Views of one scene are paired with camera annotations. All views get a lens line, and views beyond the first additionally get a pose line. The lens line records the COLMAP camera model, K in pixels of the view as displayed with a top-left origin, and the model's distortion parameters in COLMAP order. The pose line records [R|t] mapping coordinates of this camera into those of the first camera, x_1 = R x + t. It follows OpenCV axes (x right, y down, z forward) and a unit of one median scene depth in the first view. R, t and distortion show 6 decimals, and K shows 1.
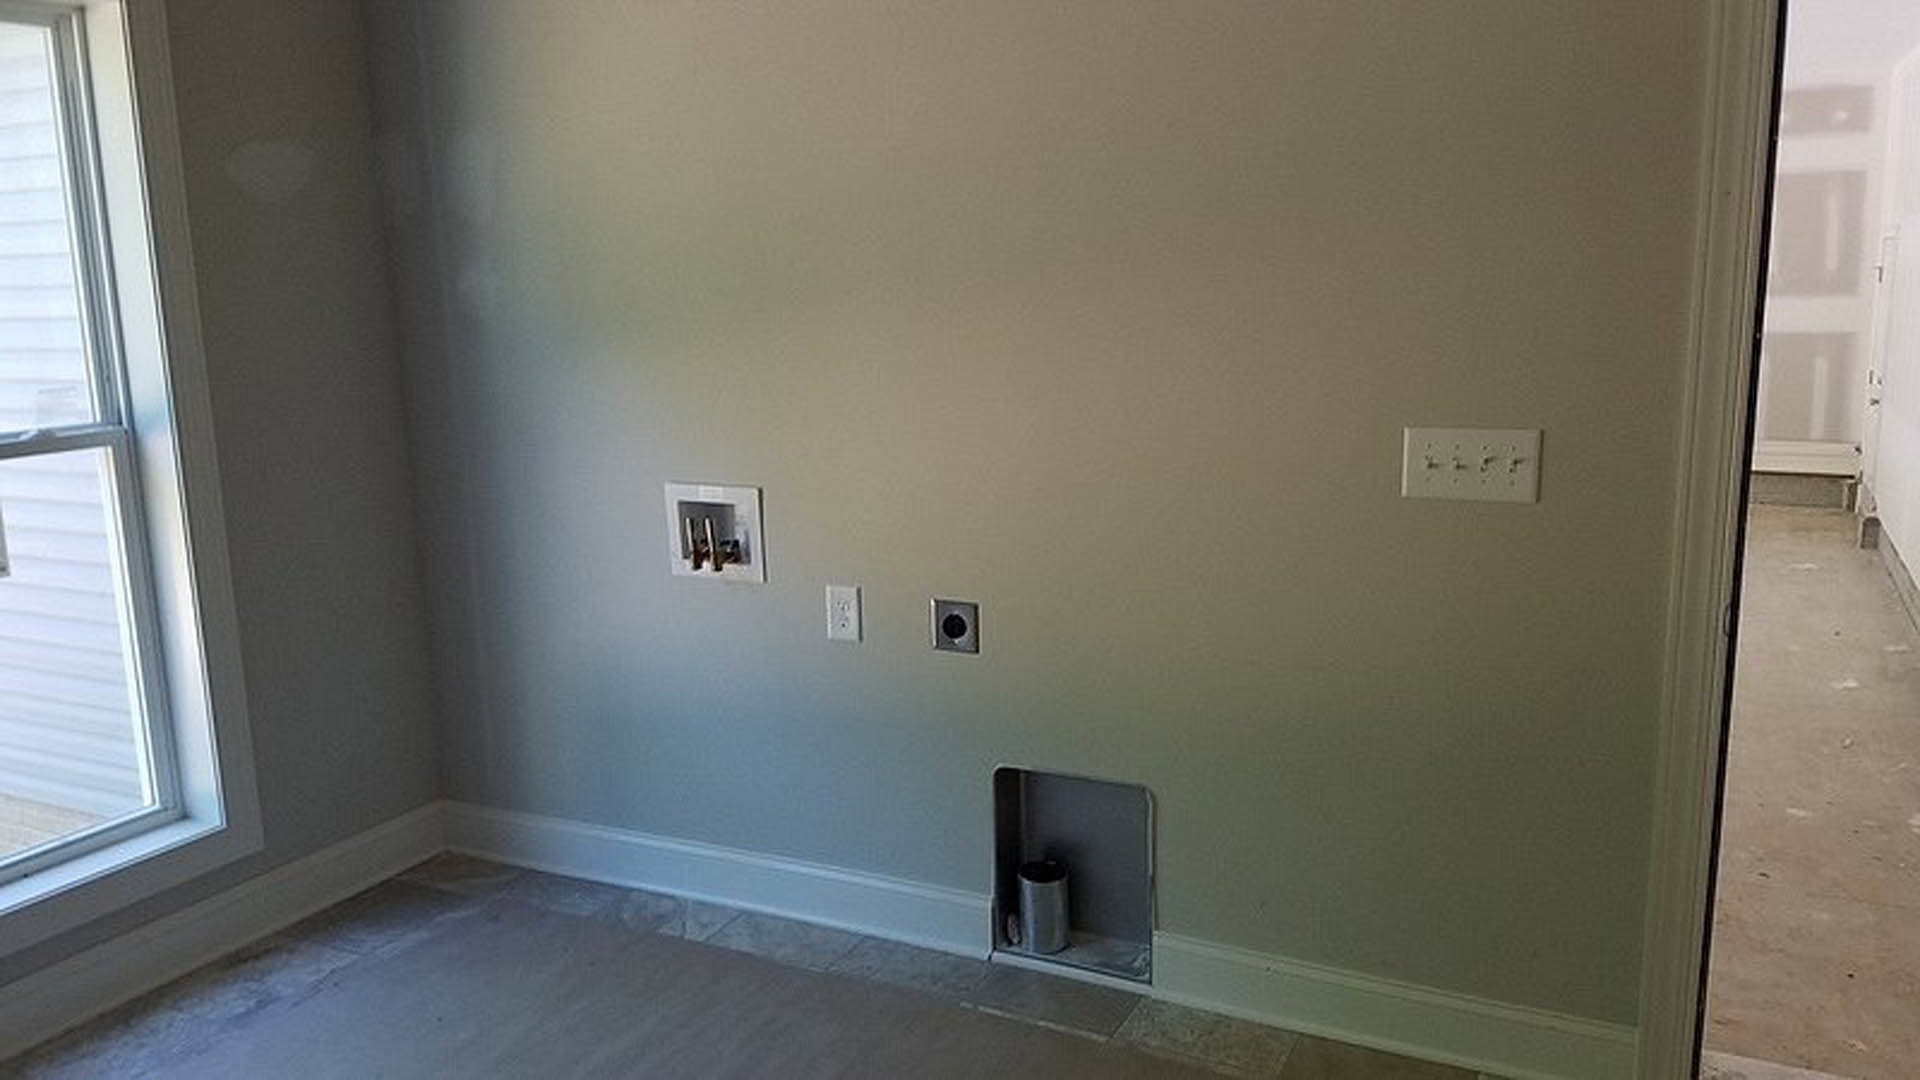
lens RADIAL K [[1466.3, 0, 959.7], [0, 1466.3, 542.8], [0, 0, 1]] dist [0.002244, -0.022520]
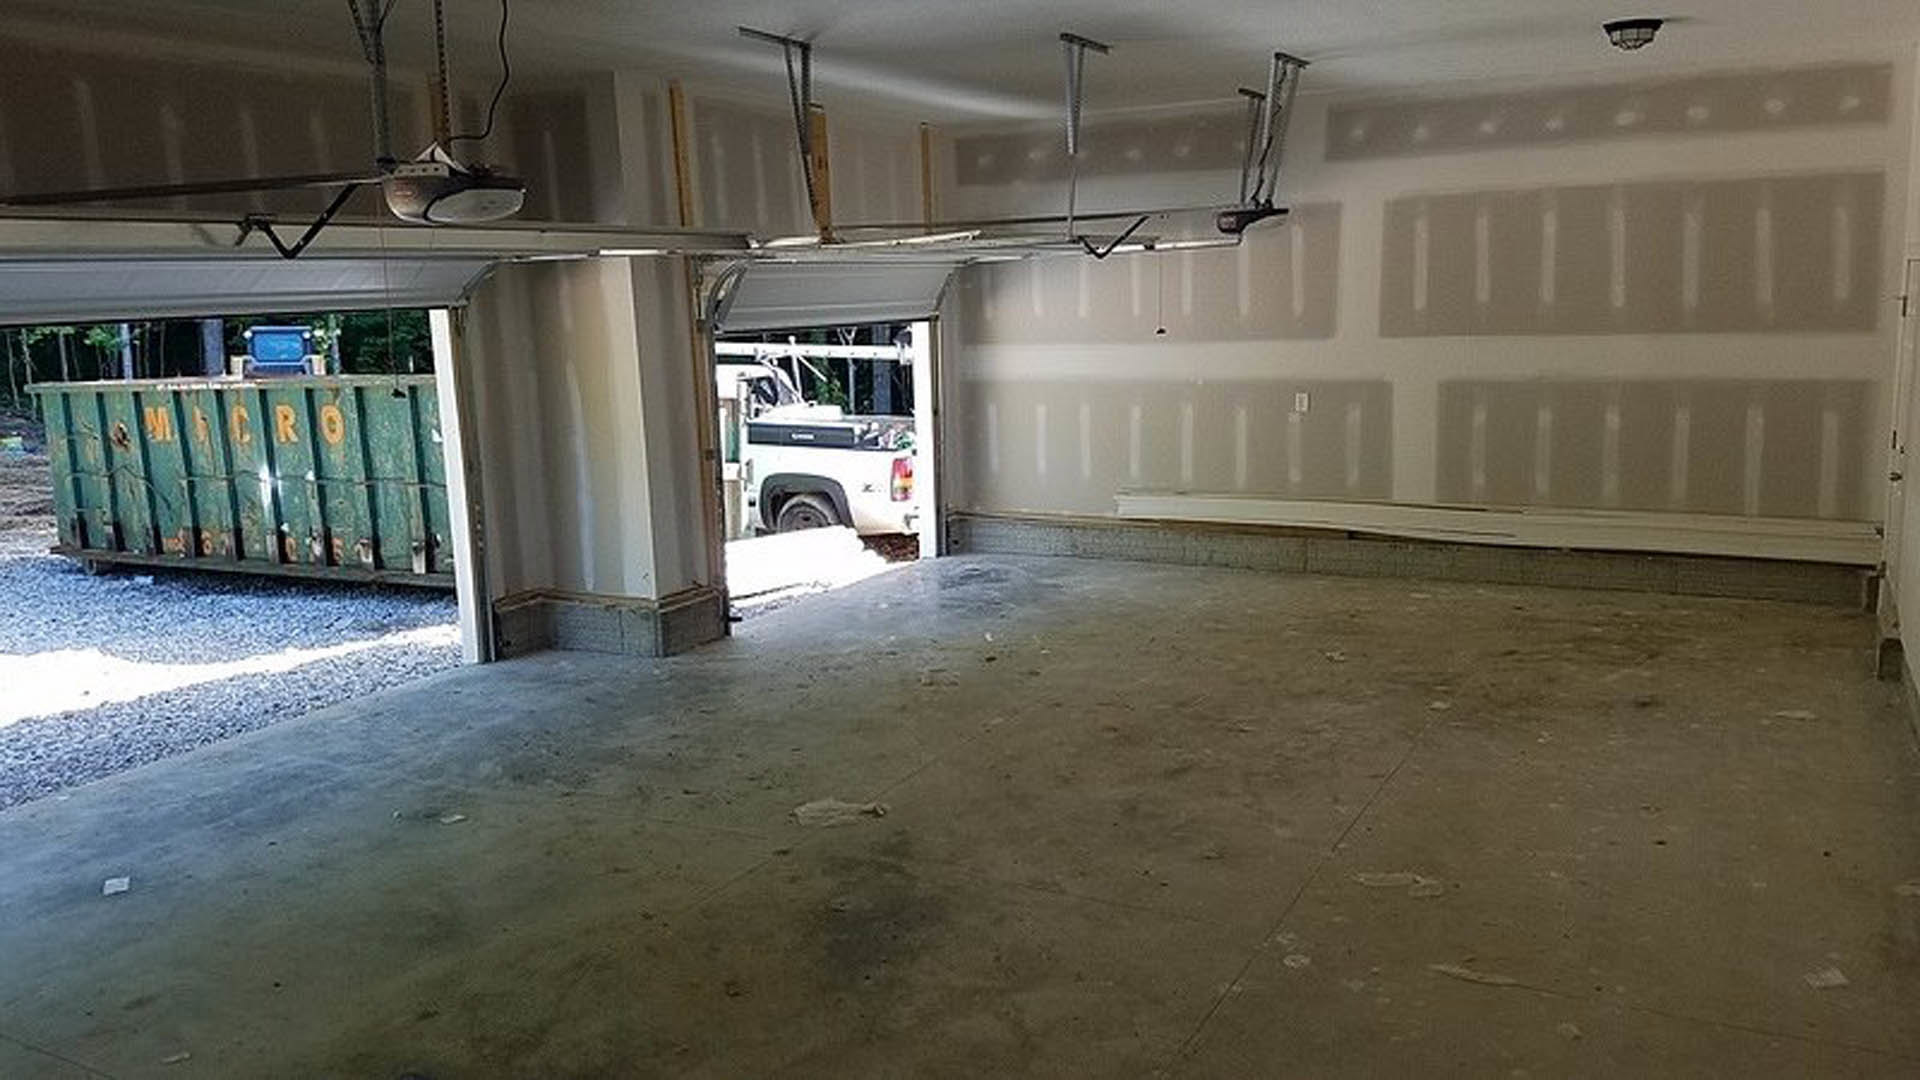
lens RADIAL K [[1466.3, 0, 962.4], [0, 1466.3, 538.4], [0, 0, 1]] dist [0.002244, -0.022520]
pose [[0.999614, -0.004376, -0.027448, 0.155176], [0.003805, 0.999776, -0.020843, -0.047215], [0.027533, 0.020731, 0.999406, 0.220920]]
